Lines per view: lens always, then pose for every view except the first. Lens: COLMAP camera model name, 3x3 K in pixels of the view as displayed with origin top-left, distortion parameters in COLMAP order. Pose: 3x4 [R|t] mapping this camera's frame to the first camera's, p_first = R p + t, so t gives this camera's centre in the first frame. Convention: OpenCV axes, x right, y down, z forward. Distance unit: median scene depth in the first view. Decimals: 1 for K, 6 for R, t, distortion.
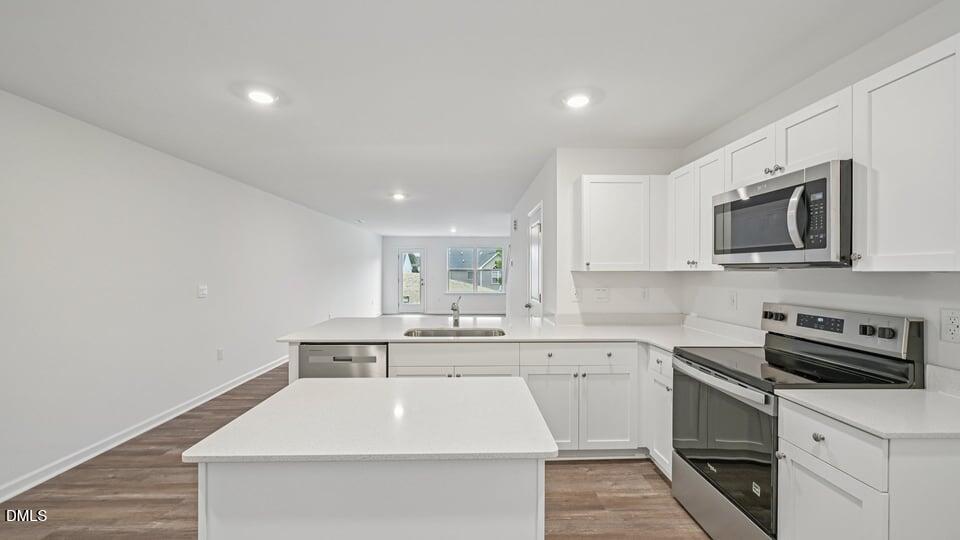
lens RADIAL K [[373.3, 0, 480.0], [0, 373.3, 270.0], [0, 0, 1]] dist [0.000024, -0.000013]
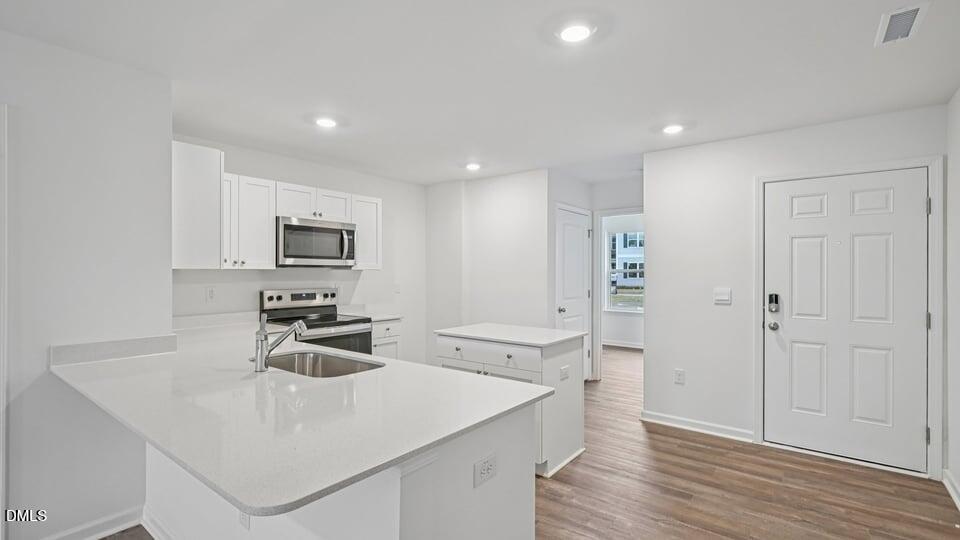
lens RADIAL K [[438.1, 0, 480.0], [0, 438.1, 270.0], [0, 0, 1]] dist [0.001396, -0.000183]
pose [[-0.769304, -0.002934, 0.638876, -1.099172], [-0.004623, 0.999989, -0.000973, 0.003501], [-0.638866, -0.003702, -0.769309, 1.962224]]
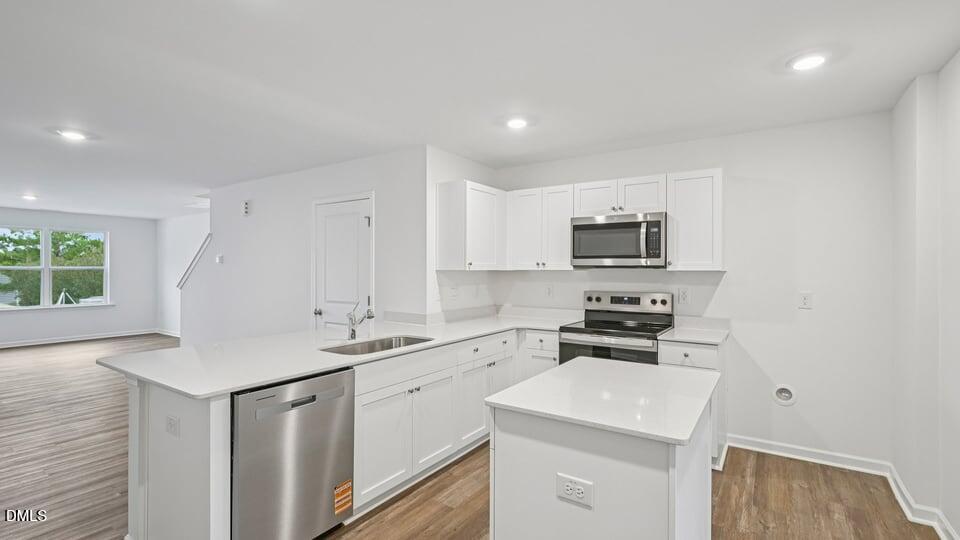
lens RADIAL K [[438.1, 0, 480.0], [0, 438.1, 270.0], [0, 0, 1]] dist [0.001396, -0.000183]
pose [[0.580982, -0.001530, 0.813915, -1.025115], [-0.002020, 0.999992, 0.003321, -0.003785], [-0.813914, -0.003574, 0.580974, 0.342583]]
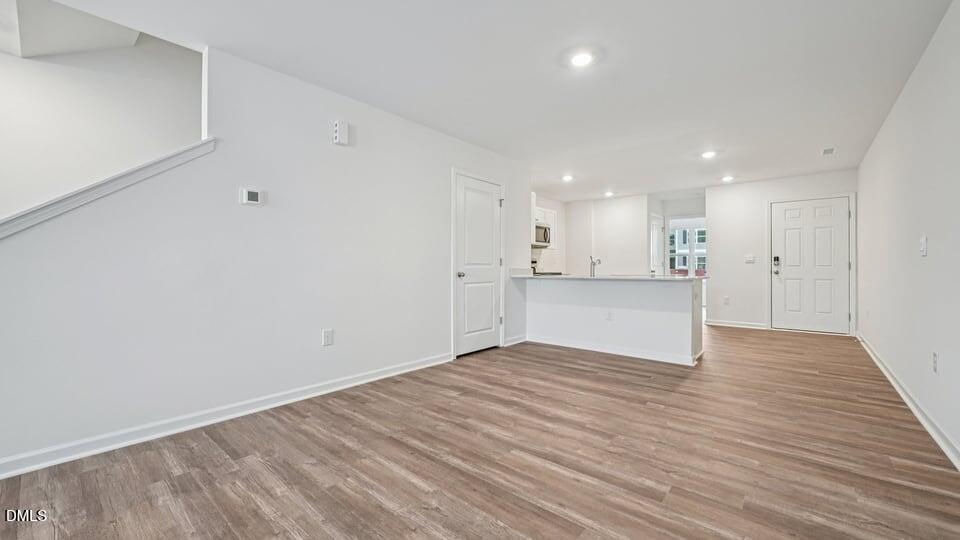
lens RADIAL K [[379.5, 0, 479.5], [0, 379.5, 264.0], [0, 0, 1]] dist [-0.000347, -0.000004]
pose [[-0.744080, 0.002895, 0.668084, -1.150919], [-0.003330, 0.999962, -0.008042, 0.177707], [-0.668082, -0.008208, -0.744042, 3.753348]]
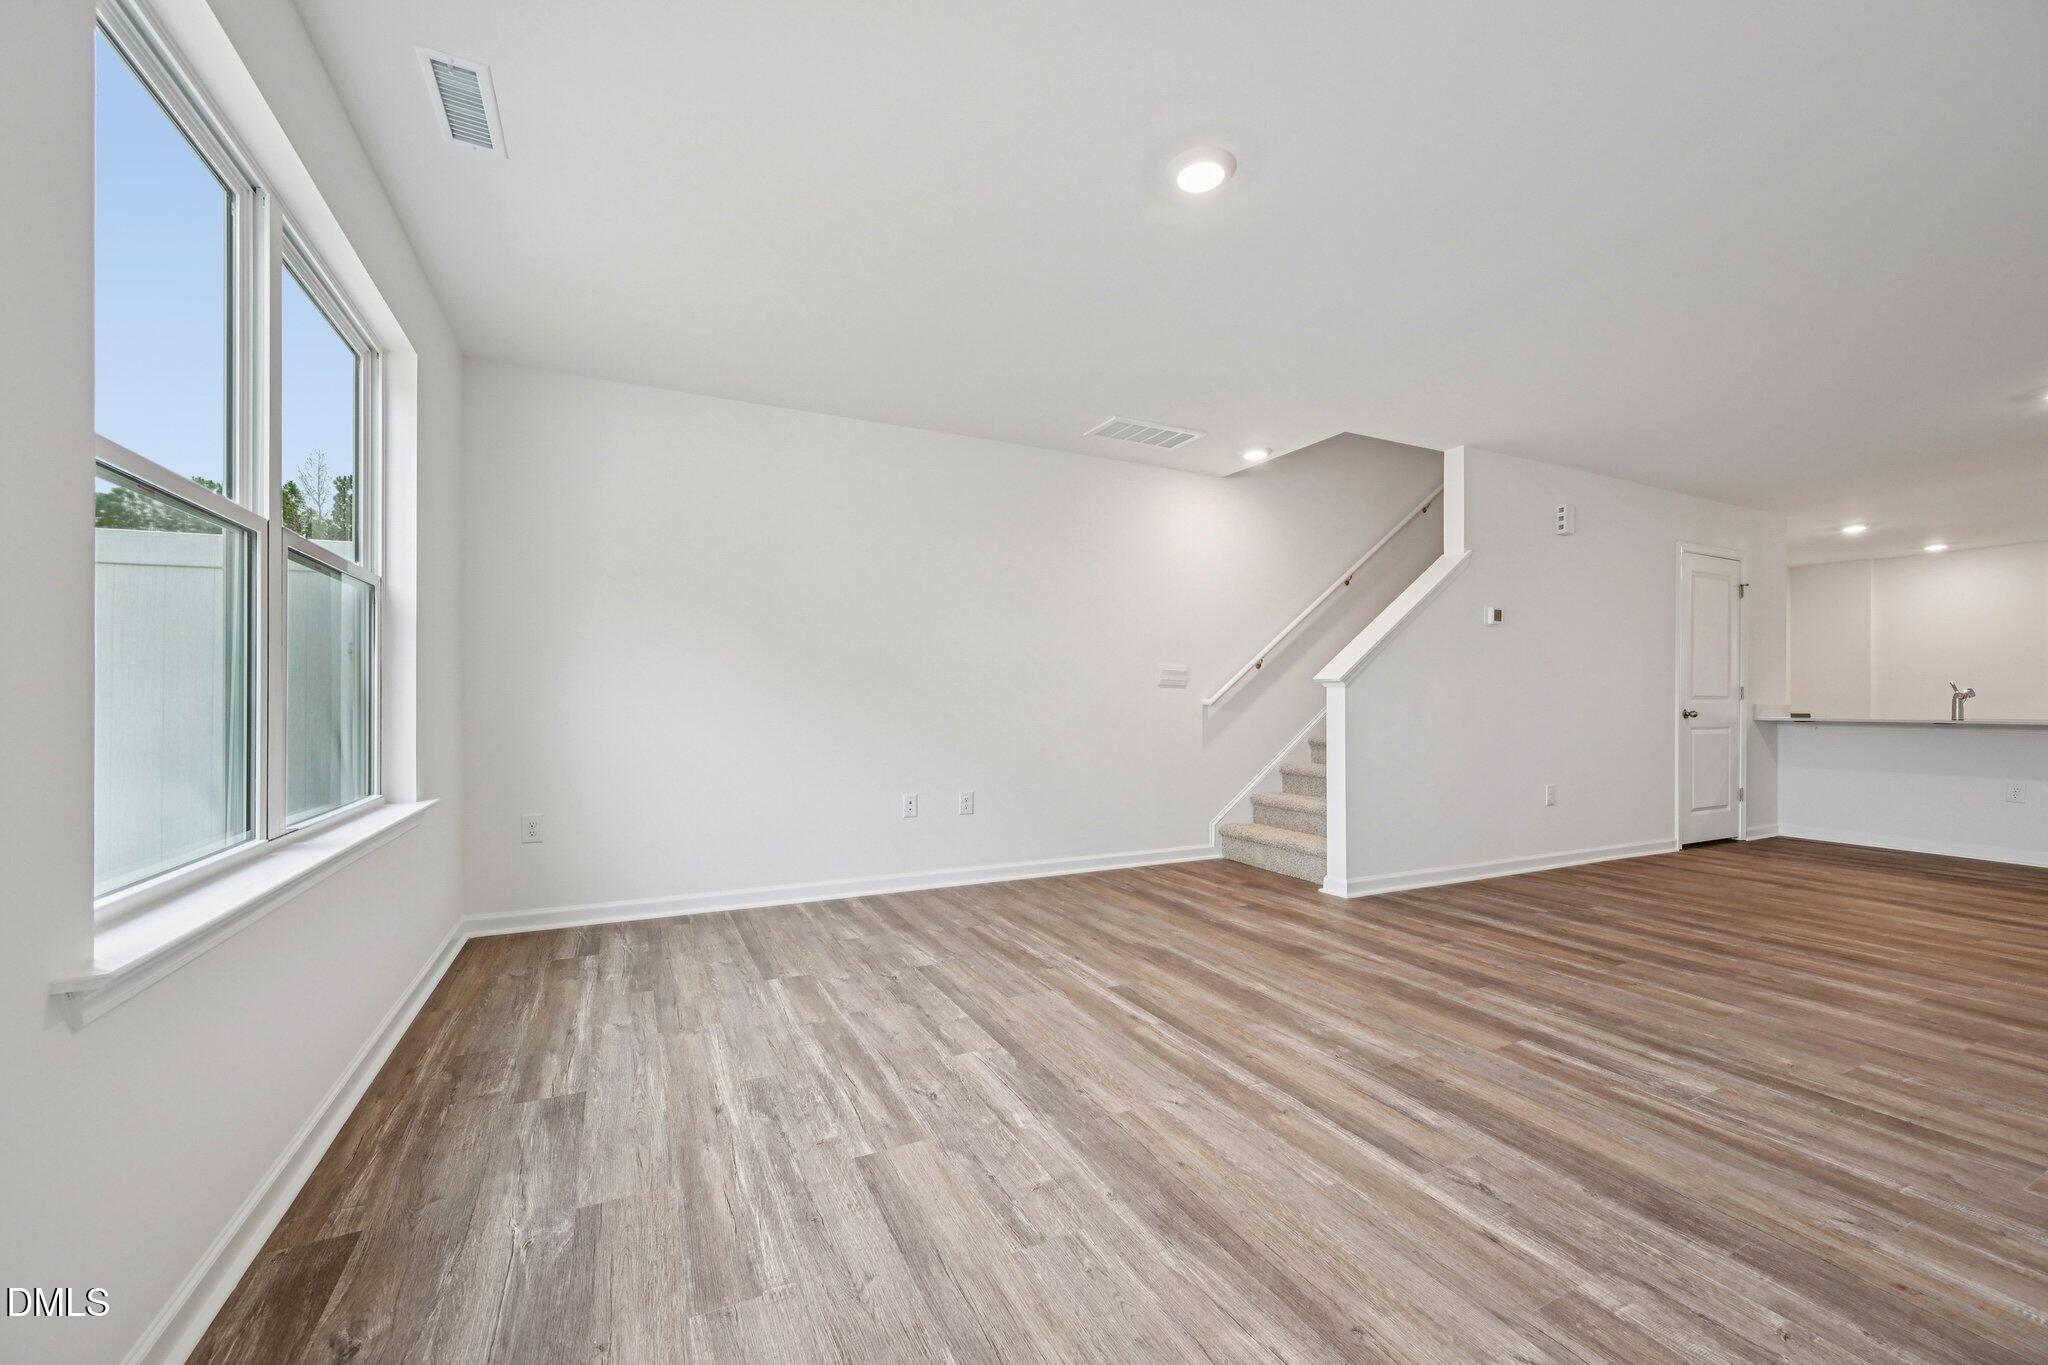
lens RADIAL K [[834.6, 0, 1027.6], [0, 834.6, 705.1], [0, 0, 1]] dist [-0.000837, -0.000454]
pose [[-0.429778, -0.002992, 0.902930, -1.269725], [-0.005192, 0.999986, 0.000842, 0.198542], [-0.902920, -0.004327, -0.429788, 5.452527]]
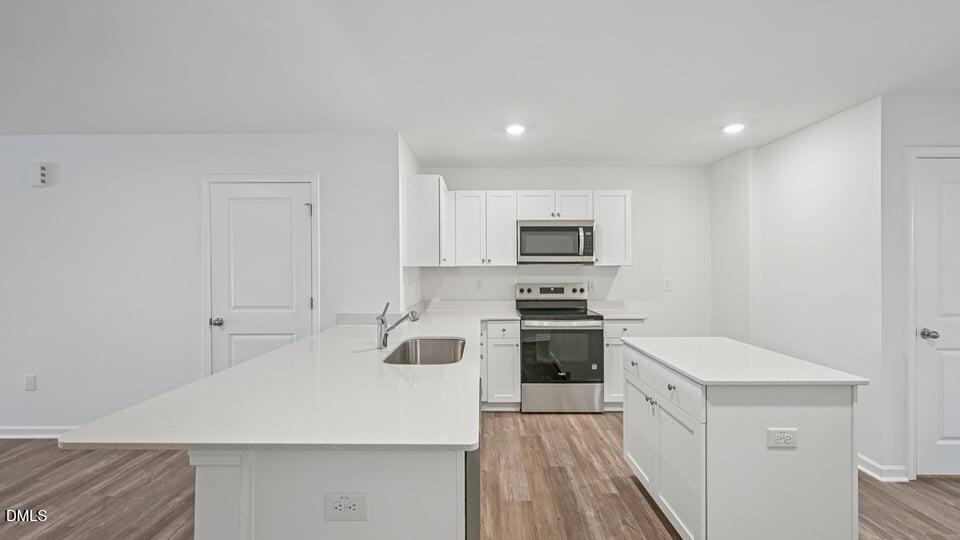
lens RADIAL K [[388.6, 0, 481.3], [0, 388.6, 266.2], [0, 0, 1]] dist [-0.000816, -0.000114]
pose [[0.036950, -0.002114, 0.999315, -1.171680], [0.002811, 0.999994, 0.002011, 0.000132], [-0.999313, 0.002735, 0.036956, 1.205104]]
